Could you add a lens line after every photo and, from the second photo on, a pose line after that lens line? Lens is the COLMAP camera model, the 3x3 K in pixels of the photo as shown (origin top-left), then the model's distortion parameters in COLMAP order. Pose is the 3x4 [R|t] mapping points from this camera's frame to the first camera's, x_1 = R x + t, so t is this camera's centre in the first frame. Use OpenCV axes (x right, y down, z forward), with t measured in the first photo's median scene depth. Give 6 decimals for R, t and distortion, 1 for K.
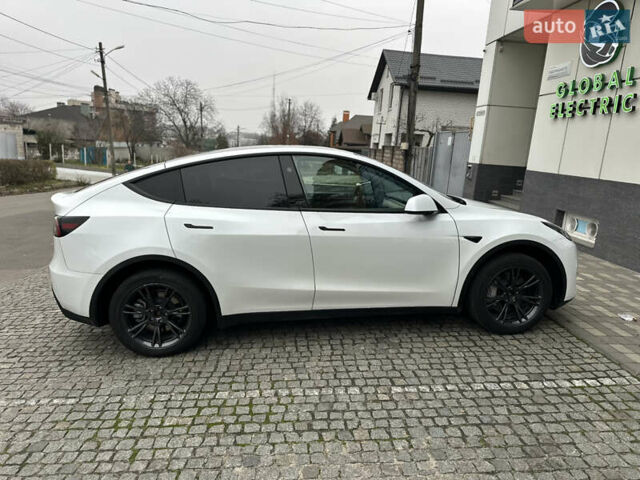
lens RADIAL K [[443.5, 0, 320.0], [0, 443.5, 240.0], [0, 0, 1]] dist [0.067220, -0.092283]
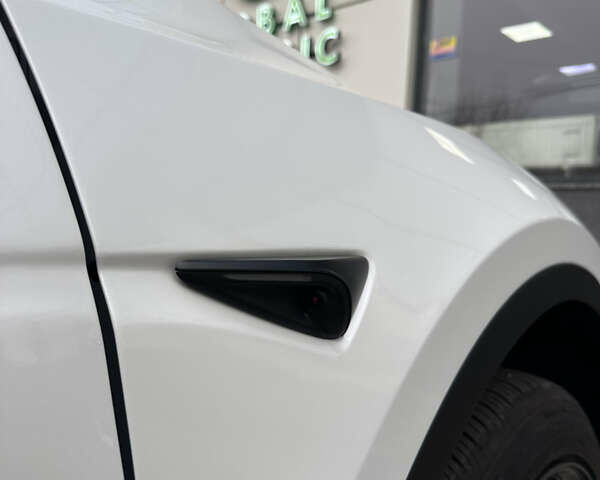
lens RADIAL K [[555.0, 0, 302.3], [0, 555.0, 240.3], [0, 0, 1]] dist [0.086631, -0.150352]
pose [[0.723805, -0.032791, 0.689225, 0.283367], [0.137337, 0.985731, -0.097329, -0.001428], [-0.676199, 0.165104, 0.717980, 0.935252]]
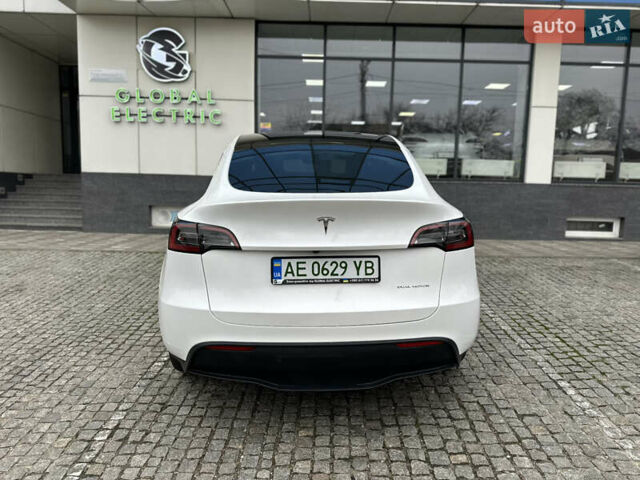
lens RADIAL K [[447.2, 0, 320.8], [0, 447.2, 241.5], [0, 0, 1]] dist [0.045429, -0.054711]
pose [[0.076050, -0.168562, 0.982753, -1.148648], [0.192291, 0.969585, 0.151423, -0.146891], [-0.978387, 0.177459, 0.106150, 1.035118]]
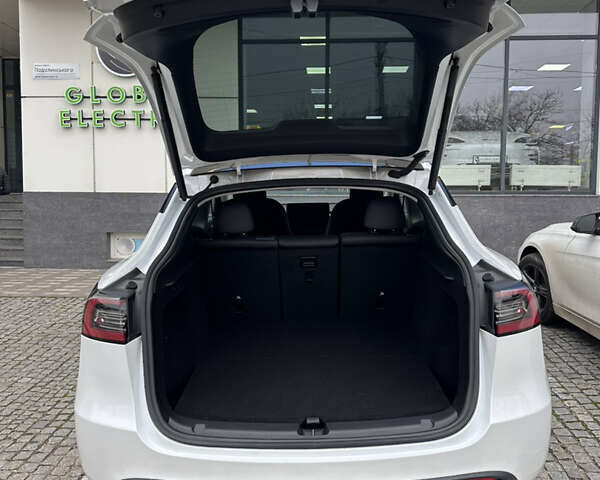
lens RADIAL K [[555.0, 0, 302.3], [0, 555.0, 240.3], [0, 0, 1]] dist [0.086631, -0.150352]
pose [[0.125913, -0.130637, 0.983402, -1.039247], [0.211977, 0.971940, 0.101973, -0.178739], [-0.969129, 0.195619, 0.150072, 1.012415]]
